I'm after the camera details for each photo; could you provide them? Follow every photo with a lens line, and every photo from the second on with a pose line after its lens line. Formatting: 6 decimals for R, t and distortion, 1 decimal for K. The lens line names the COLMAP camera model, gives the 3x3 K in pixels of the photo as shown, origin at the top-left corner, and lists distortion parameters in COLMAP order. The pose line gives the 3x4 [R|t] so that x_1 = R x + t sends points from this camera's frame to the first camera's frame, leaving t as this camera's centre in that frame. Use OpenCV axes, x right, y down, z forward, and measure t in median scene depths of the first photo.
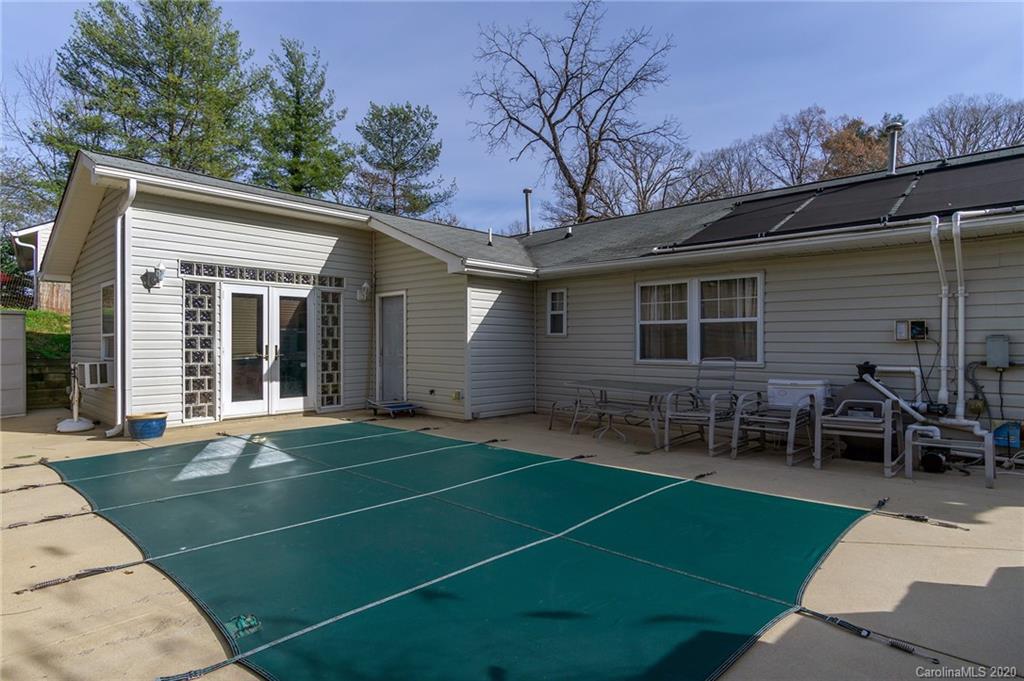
lens RADIAL K [[547.3, 0, 522.7], [0, 547.3, 350.1], [0, 0, 1]] dist [0.002216, 0.000427]
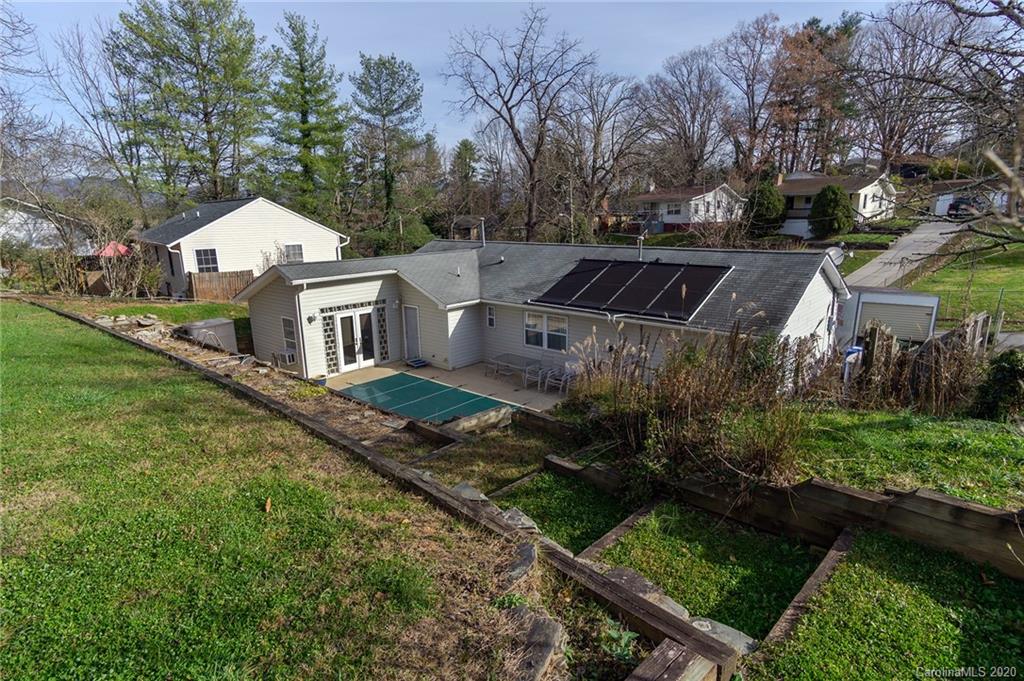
lens RADIAL K [[537.0, 0, 515.3], [0, 537.0, 340.8], [0, 0, 1]] dist [0.003182, 0.001654]
pose [[0.999773, -0.020623, 0.005410, 0.149196], [0.018938, 0.975539, 0.219010, -0.449284], [-0.009795, -0.218857, 0.975708, -1.074445]]
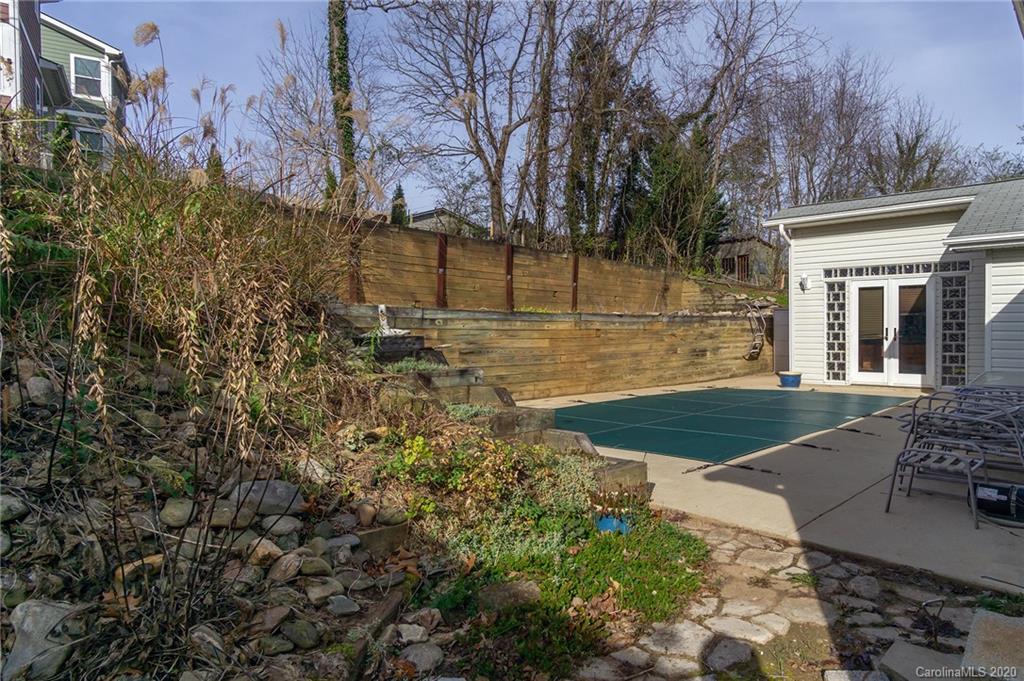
lens RADIAL K [[681.1, 0, 514.7], [0, 681.1, 336.8], [0, 0, 1]] dist [-0.001466, -0.000260]
pose [[-0.035061, 0.007129, -0.999360, 1.050216], [-0.012163, 0.999897, 0.007560, 0.009132], [0.999311, 0.012420, -0.034971, 0.233828]]
